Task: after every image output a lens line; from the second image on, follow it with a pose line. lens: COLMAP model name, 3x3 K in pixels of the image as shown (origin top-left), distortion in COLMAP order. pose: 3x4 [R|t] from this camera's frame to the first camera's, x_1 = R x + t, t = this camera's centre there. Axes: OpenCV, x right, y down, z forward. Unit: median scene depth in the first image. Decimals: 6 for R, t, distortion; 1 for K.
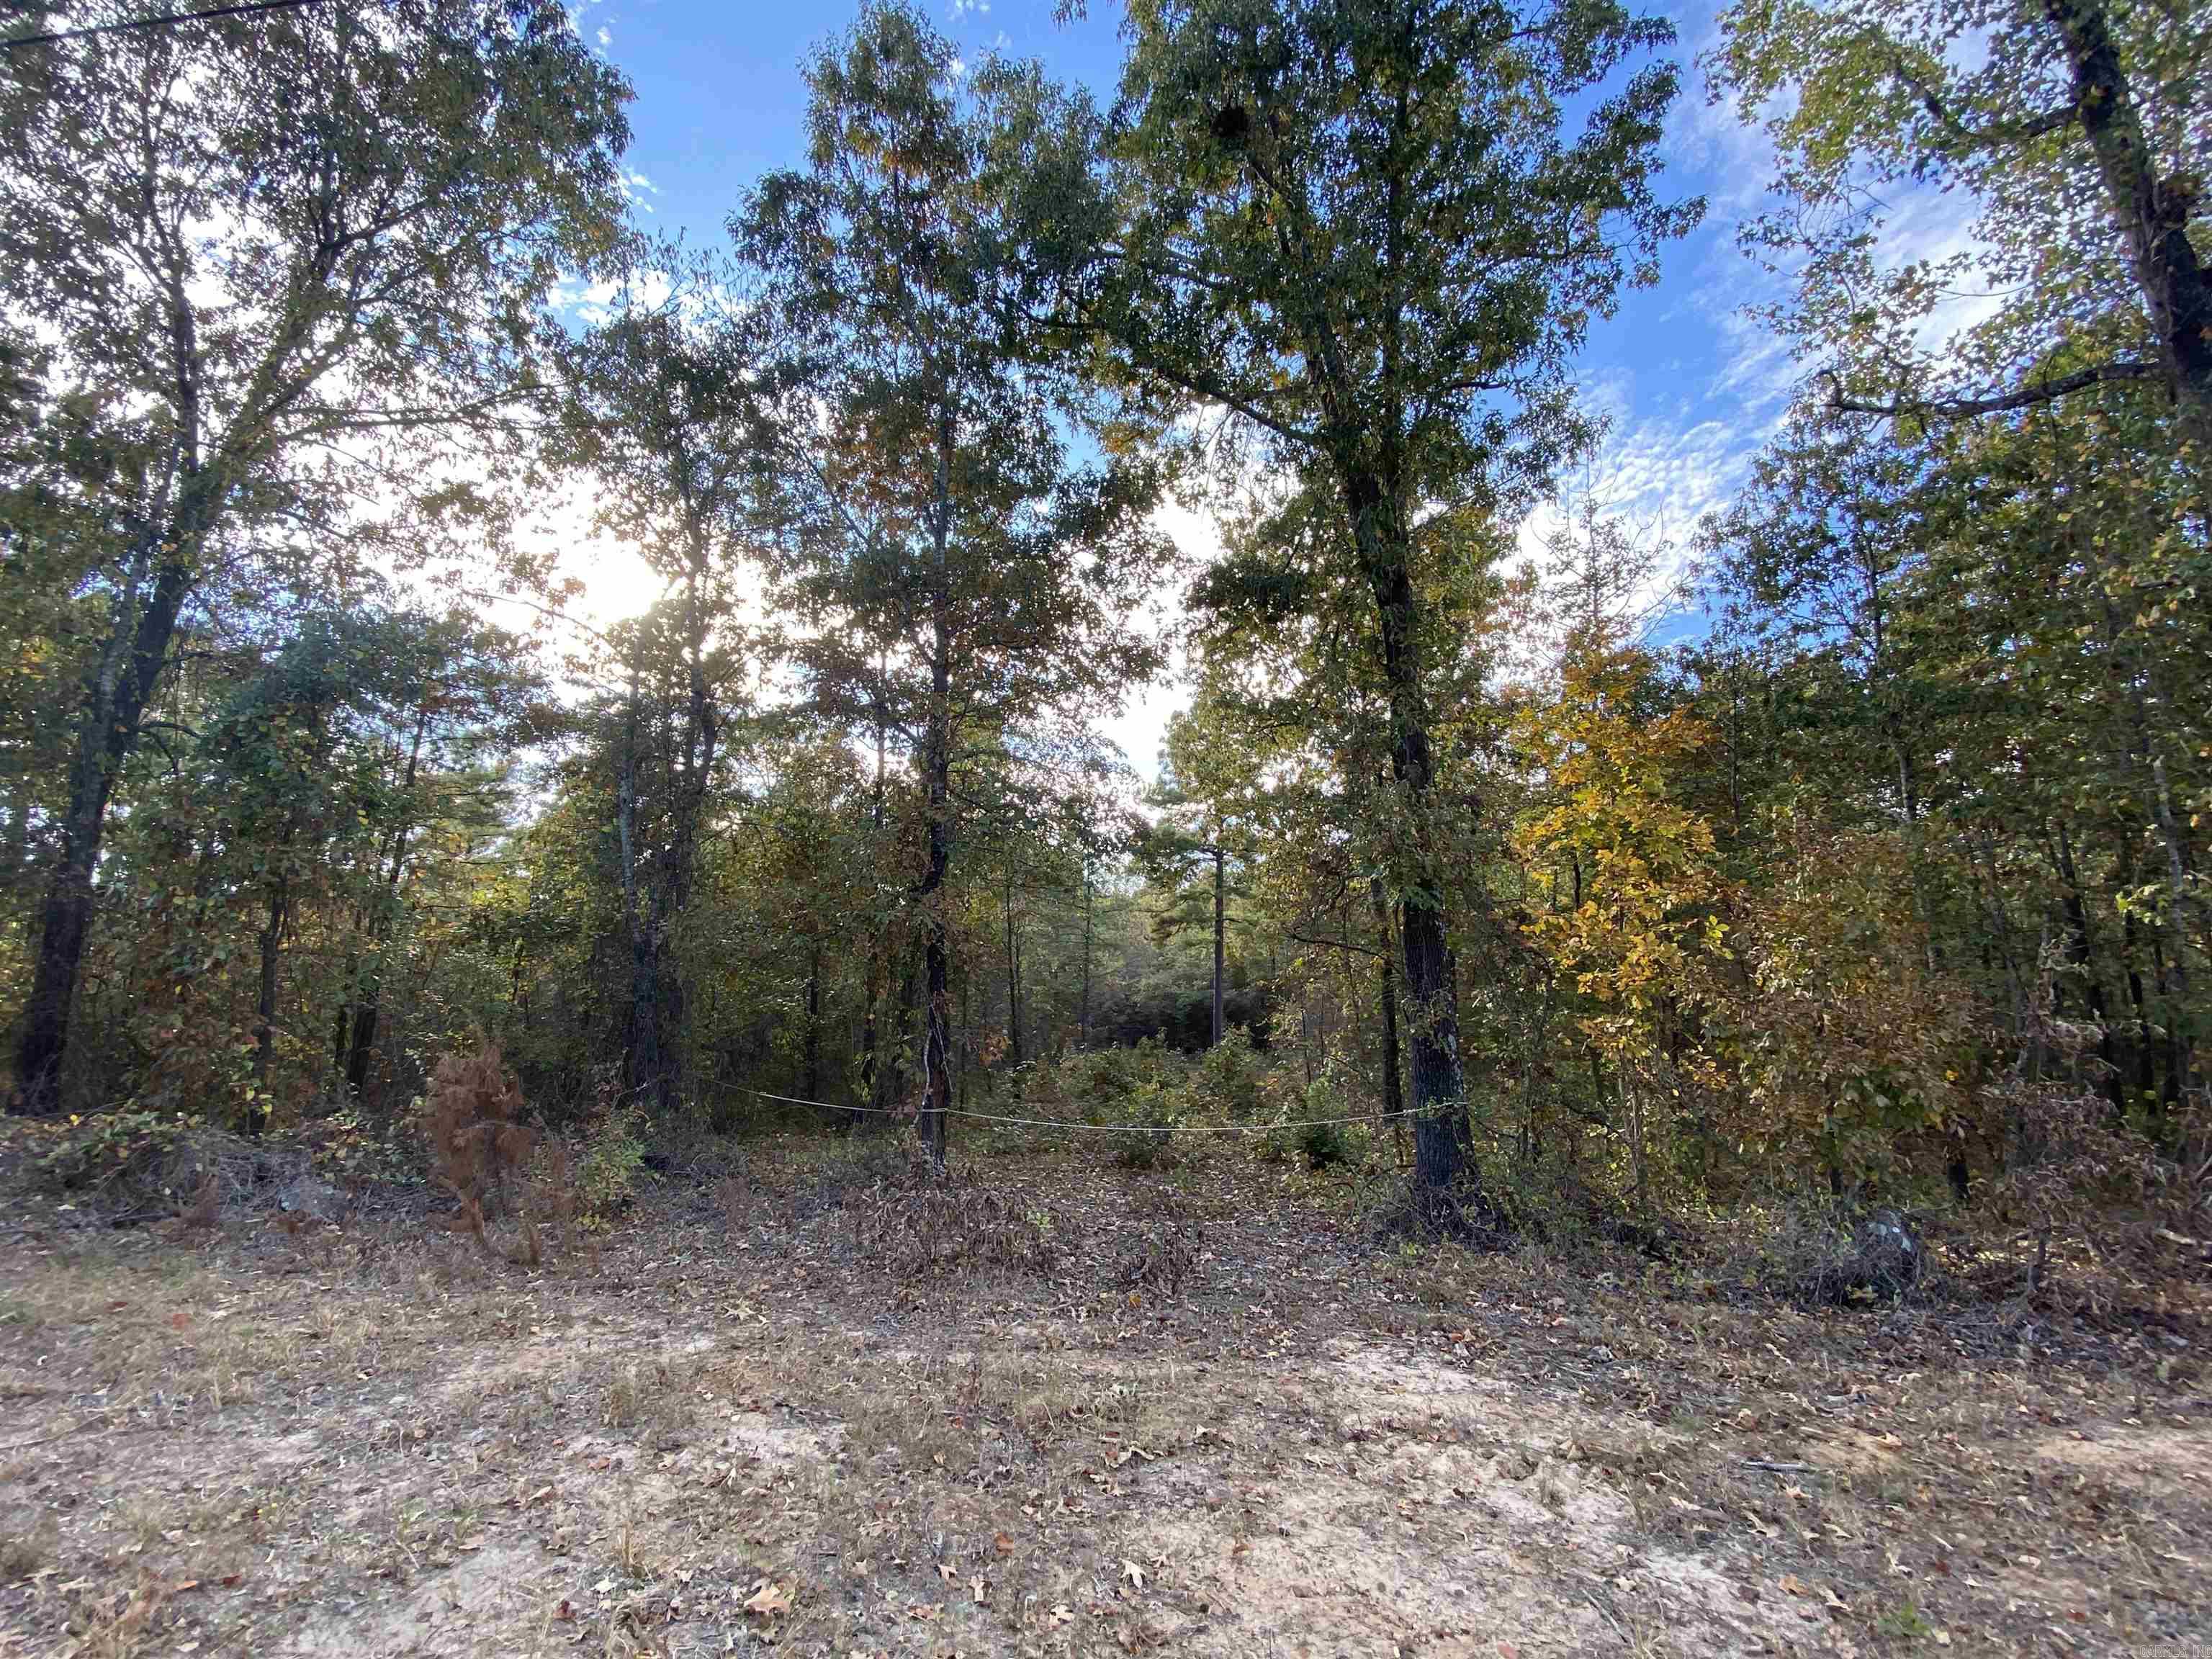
lens RADIAL K [[889.6, 0, 1107.2], [0, 889.6, 834.6], [0, 0, 1]] dist [-0.013606, 0.000844]
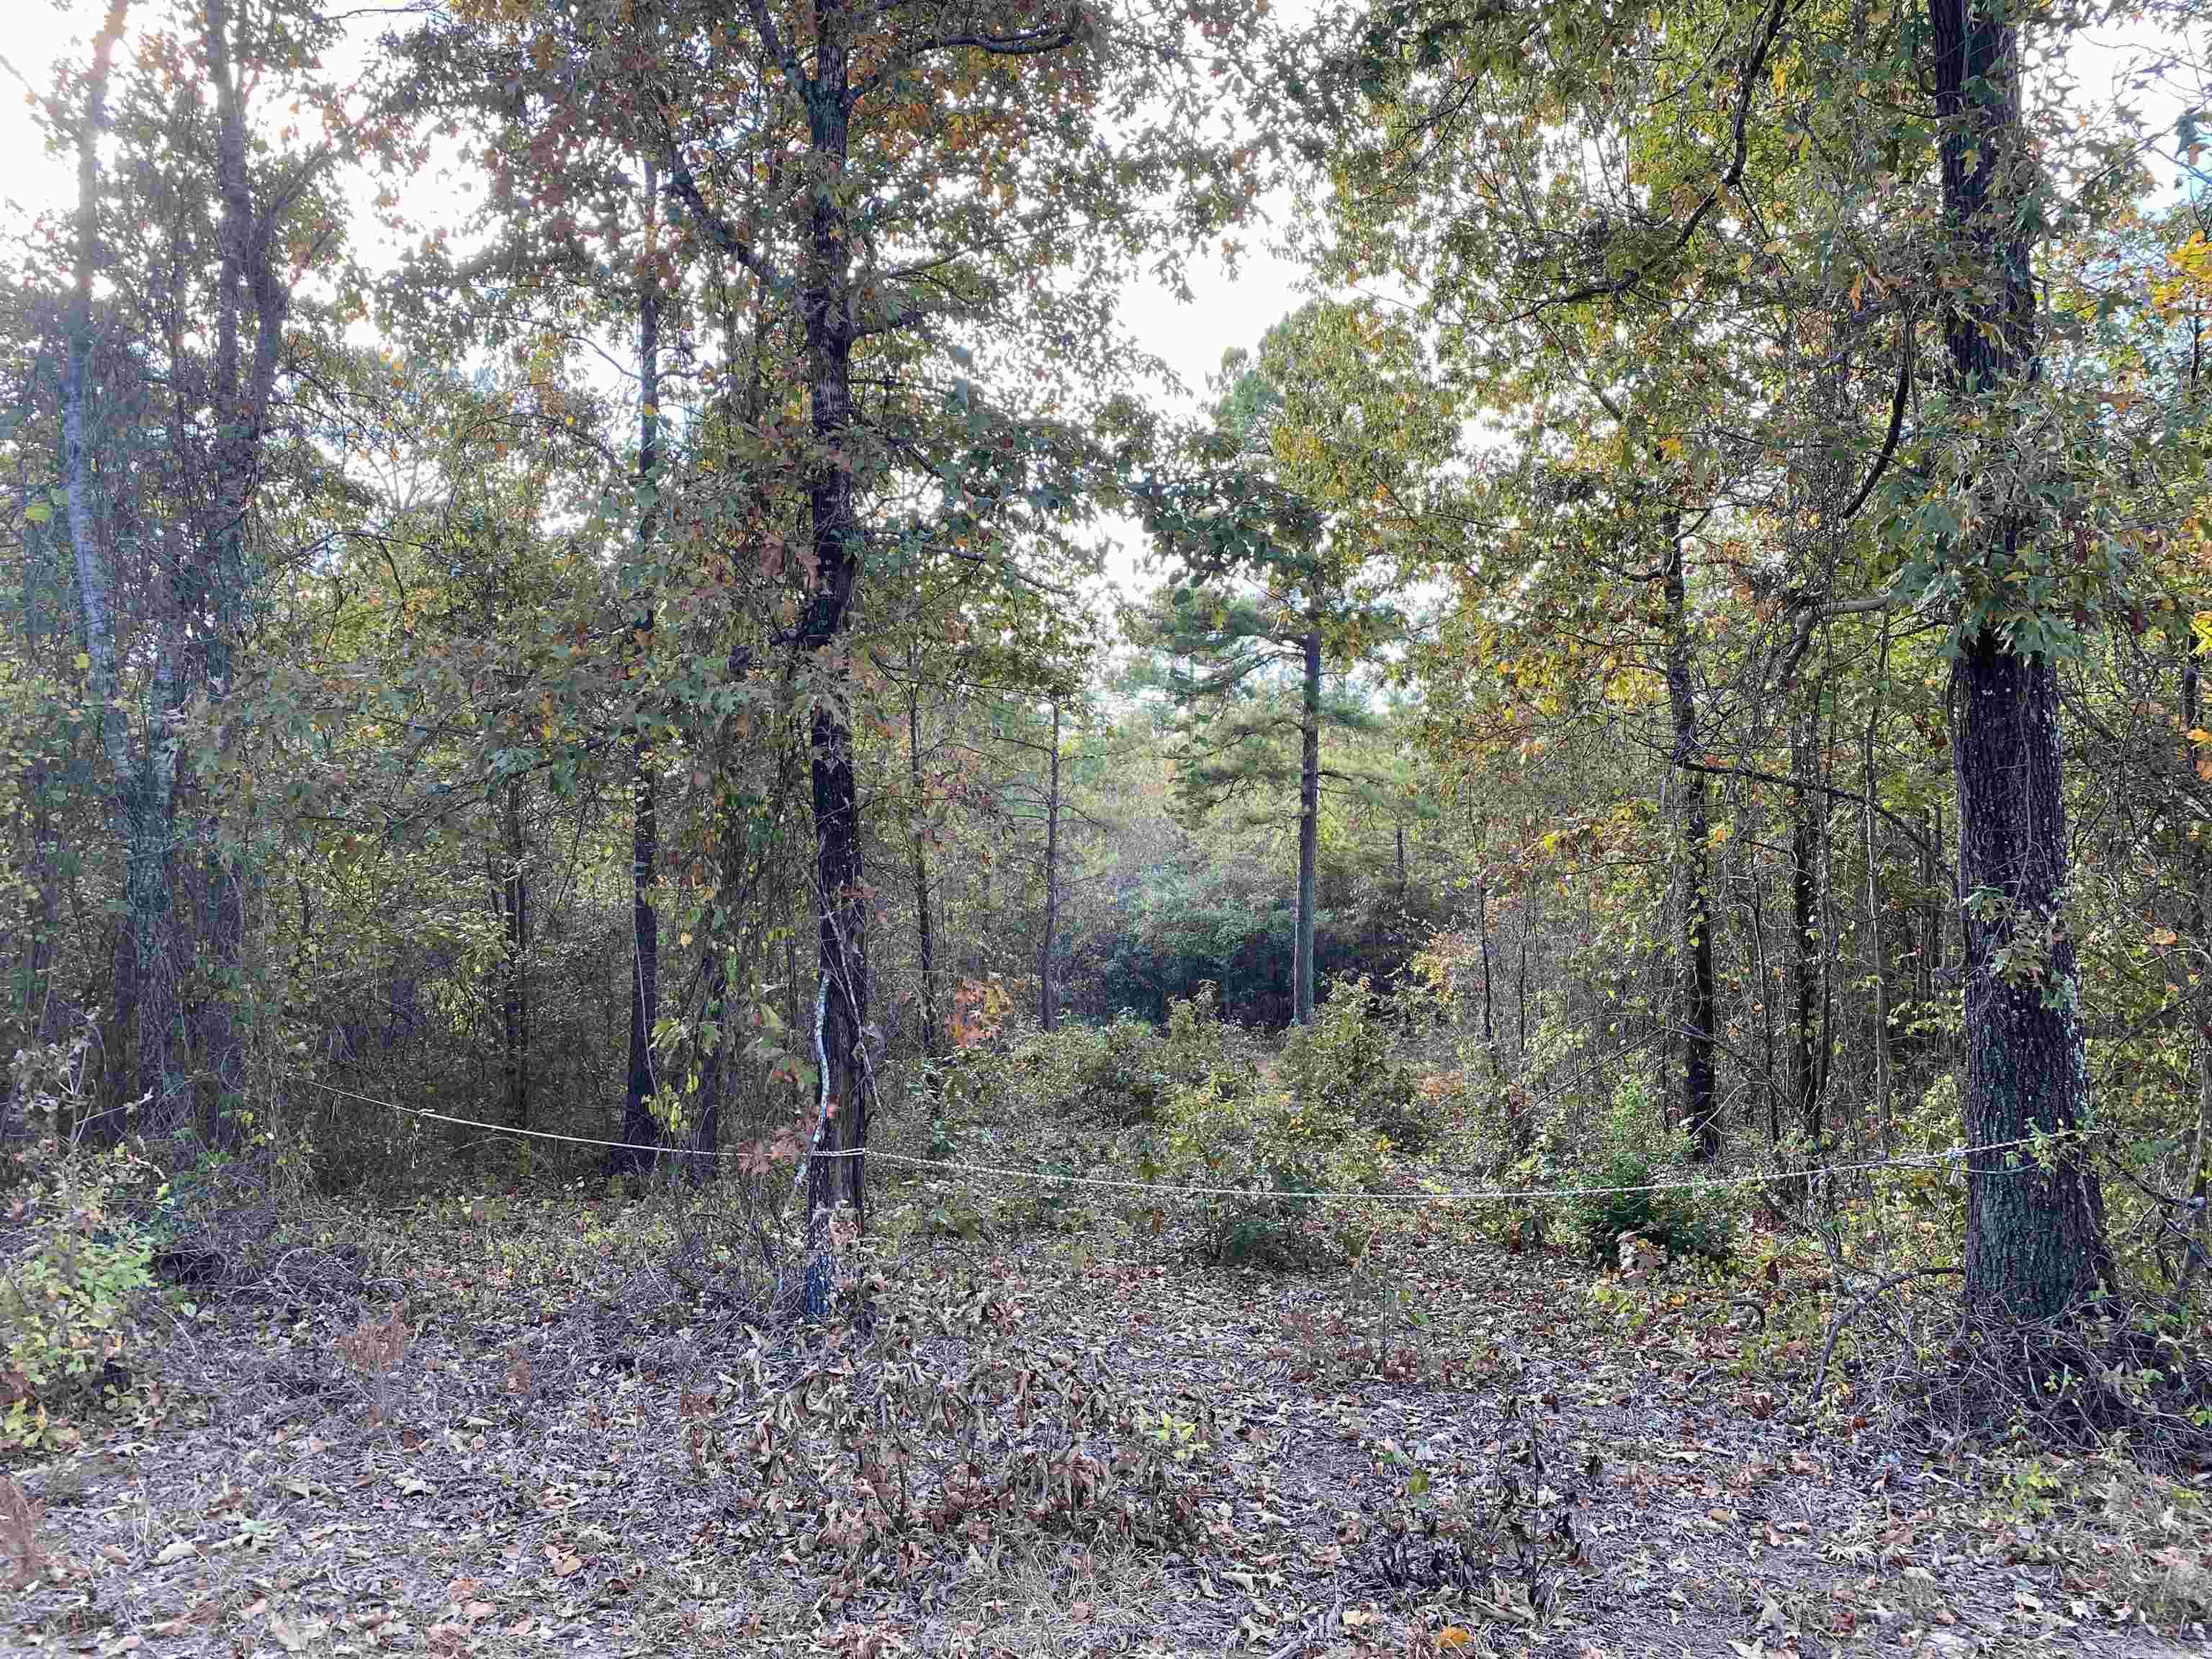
lens RADIAL K [[1683.0, 0, 1103.5], [0, 1683.0, 827.3], [0, 0, 1]] dist [-0.002380, -0.015208]
pose [[0.999555, 0.002473, 0.029734, -0.045783], [-0.005986, 0.992916, 0.118667, 0.028707], [-0.029230, -0.118792, 0.992489, 0.102444]]
